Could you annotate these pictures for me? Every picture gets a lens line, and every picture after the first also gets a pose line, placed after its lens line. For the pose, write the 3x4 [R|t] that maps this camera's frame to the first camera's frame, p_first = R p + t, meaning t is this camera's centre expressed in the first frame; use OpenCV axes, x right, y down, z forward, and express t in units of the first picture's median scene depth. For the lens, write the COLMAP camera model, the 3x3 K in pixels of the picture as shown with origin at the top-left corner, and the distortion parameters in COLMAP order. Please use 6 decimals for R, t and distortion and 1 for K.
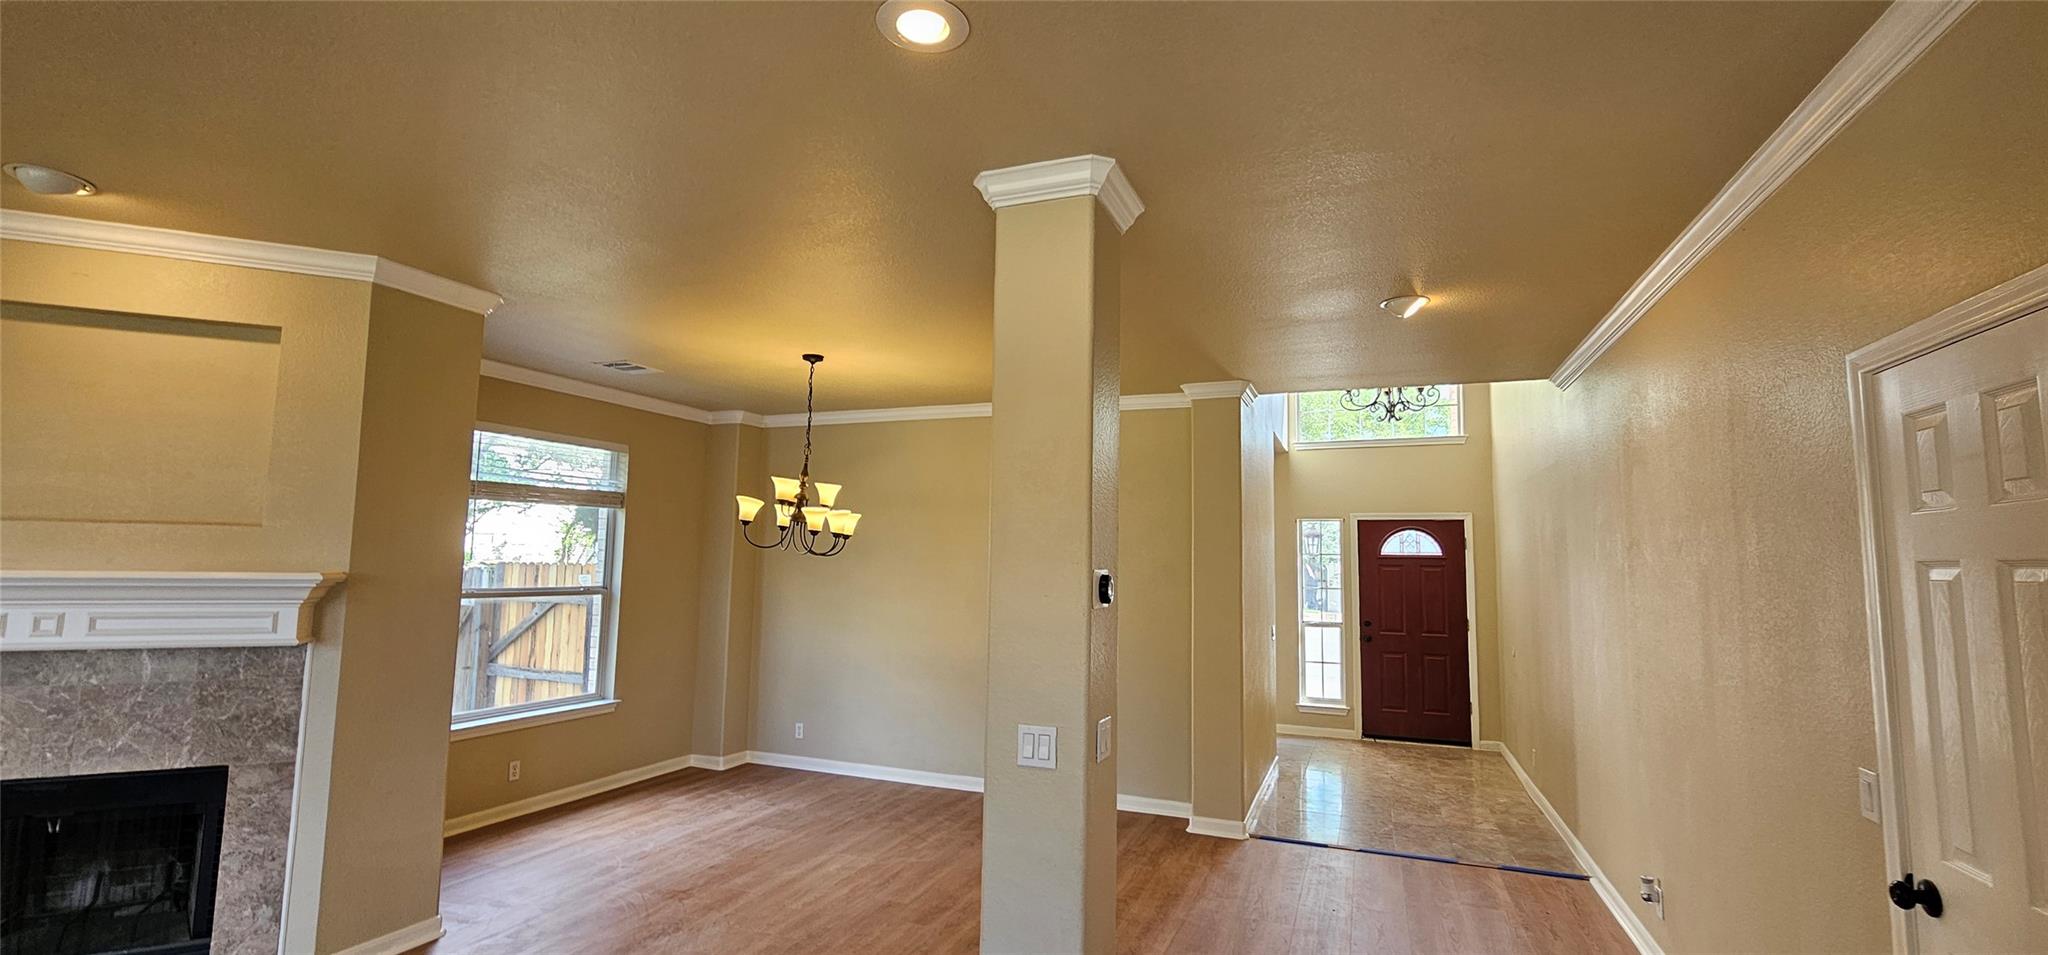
lens RADIAL K [[842.7, 0, 1027.1], [0, 842.7, 482.2], [0, 0, 1]] dist [-0.004997, 0.002021]
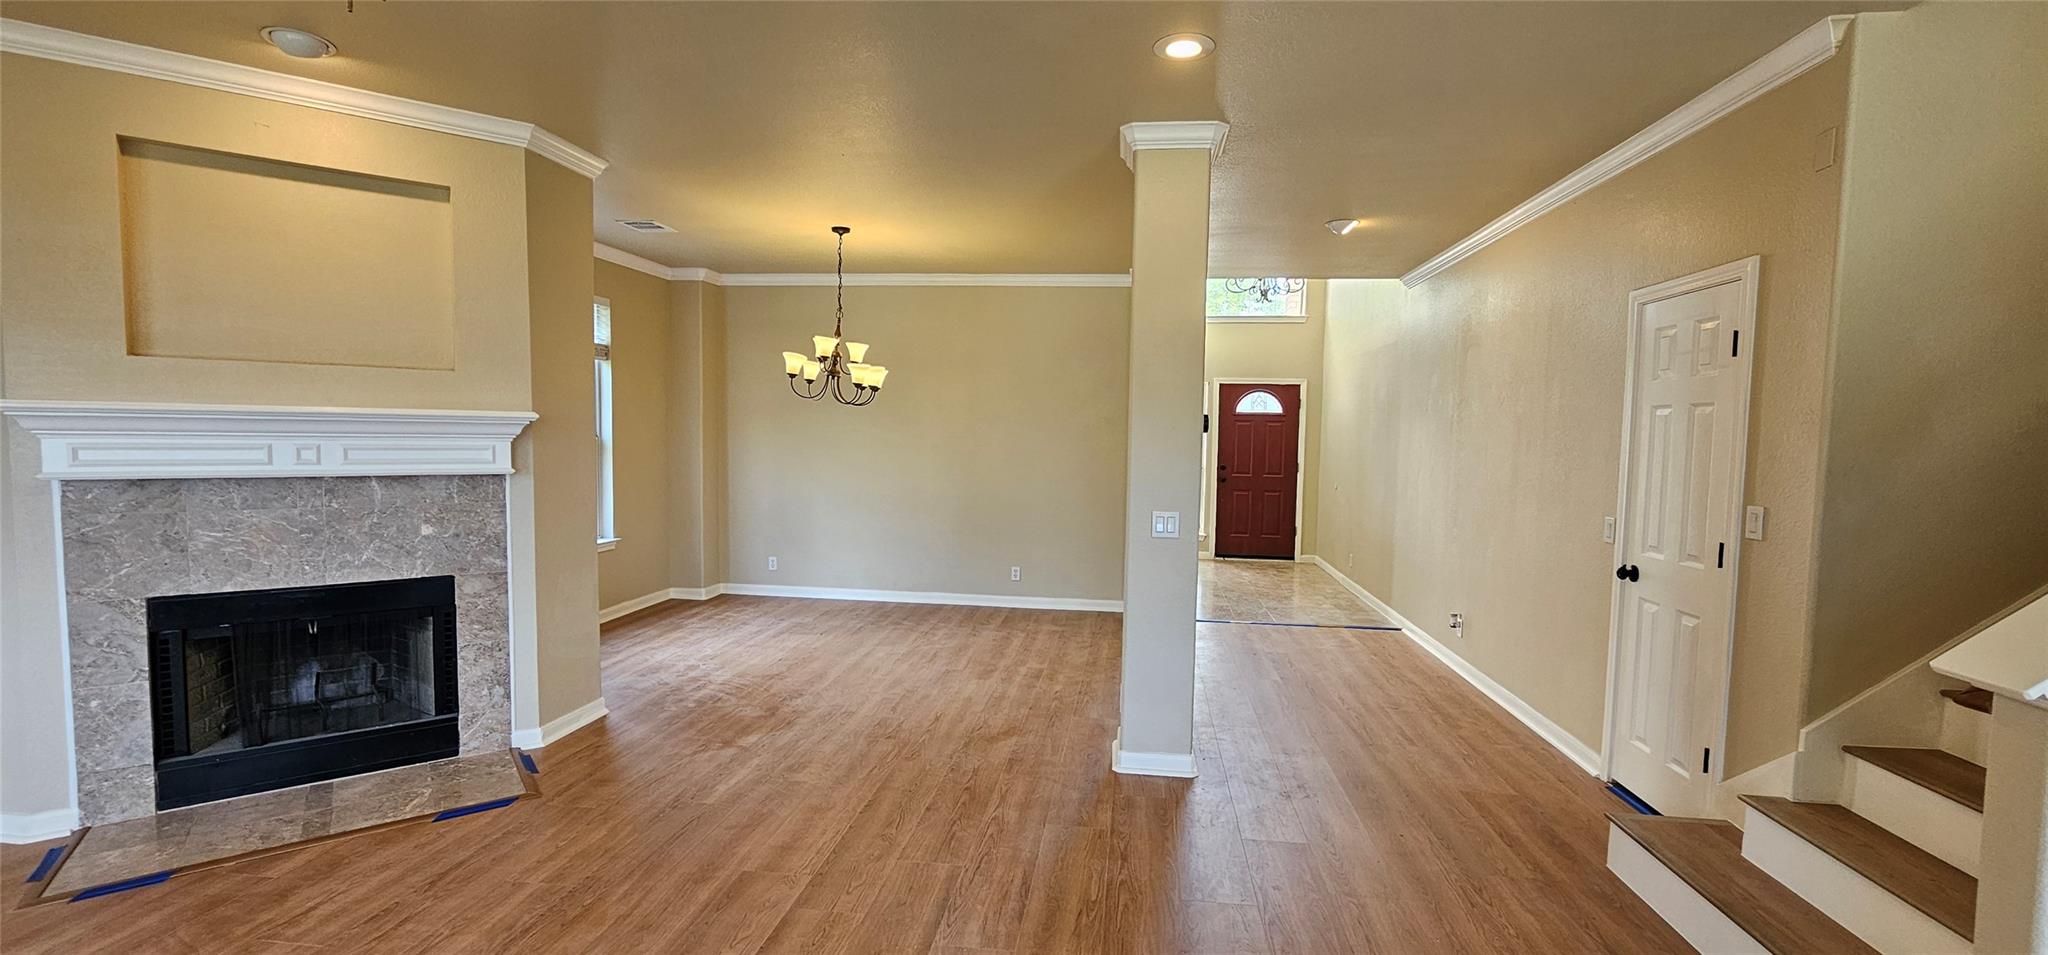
lens RADIAL K [[842.7, 0, 1027.1], [0, 842.7, 479.8], [0, 0, 1]] dist [-0.004997, 0.002021]
pose [[0.969506, -0.011886, 0.244779, -0.429493], [-0.027480, 0.987251, 0.156778, -0.001082], [-0.243522, -0.158724, 0.956820, -0.280832]]
